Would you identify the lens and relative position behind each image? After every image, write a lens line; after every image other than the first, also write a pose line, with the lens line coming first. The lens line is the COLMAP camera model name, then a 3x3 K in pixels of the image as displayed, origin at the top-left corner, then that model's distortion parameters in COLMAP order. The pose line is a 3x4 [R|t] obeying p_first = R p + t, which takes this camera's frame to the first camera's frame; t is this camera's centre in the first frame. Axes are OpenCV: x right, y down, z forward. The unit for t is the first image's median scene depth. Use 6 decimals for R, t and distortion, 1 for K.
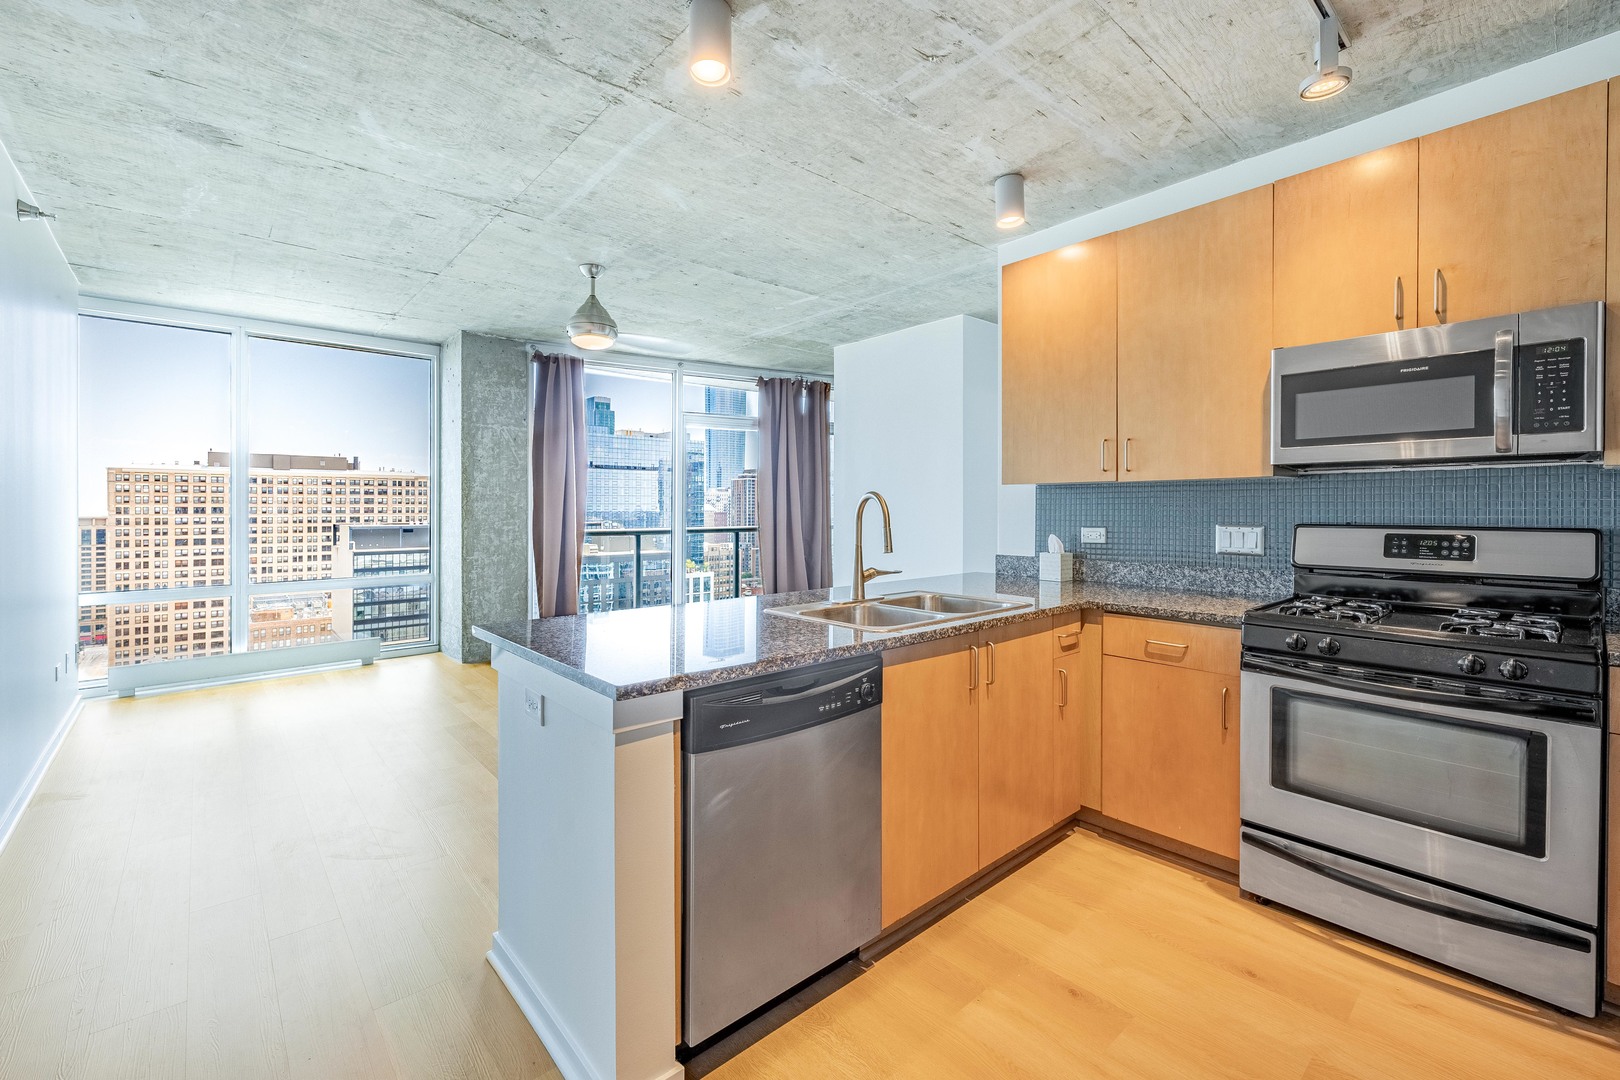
lens RADIAL K [[678.7, 0, 839.4], [0, 678.7, 511.1], [0, 0, 1]] dist [-0.000576, -0.004442]
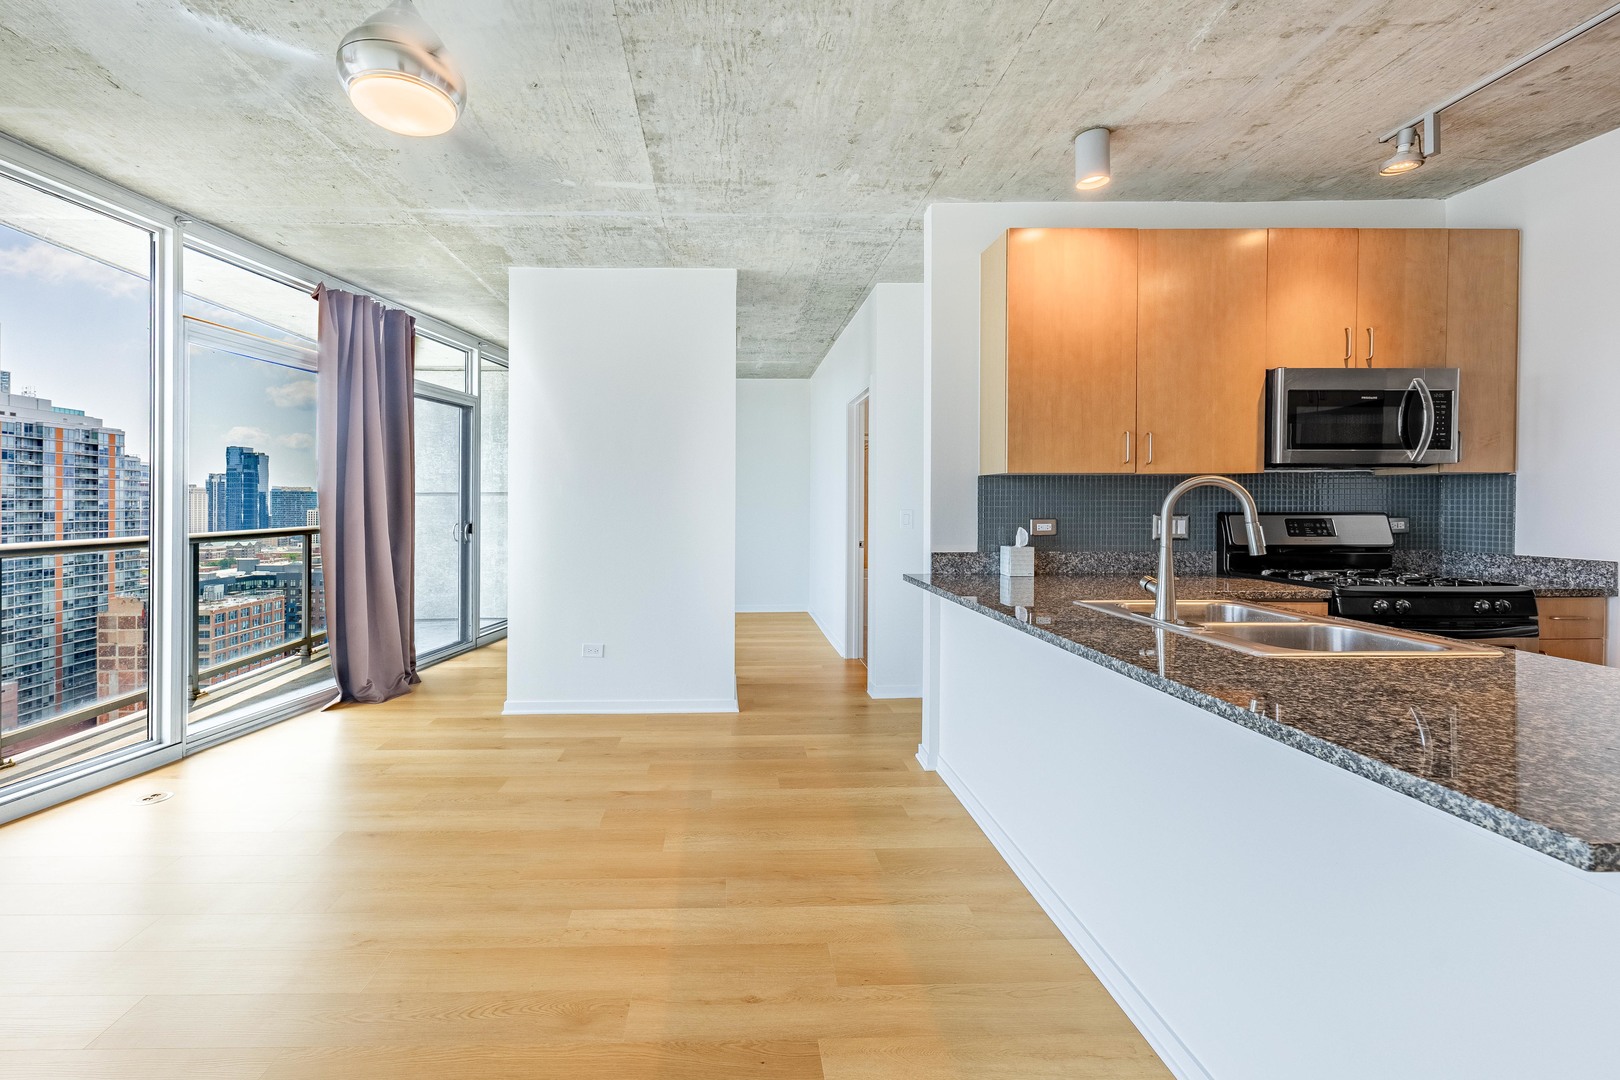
lens RADIAL K [[659.9, 0, 747.4], [0, 659.9, 506.3], [0, 0, 1]] dist [-0.001109, -0.001339]
pose [[0.668438, -0.005654, 0.743747, -0.587399], [0.003115, 0.999984, 0.004803, -0.000483], [-0.743762, -0.000894, 0.668444, 0.625589]]
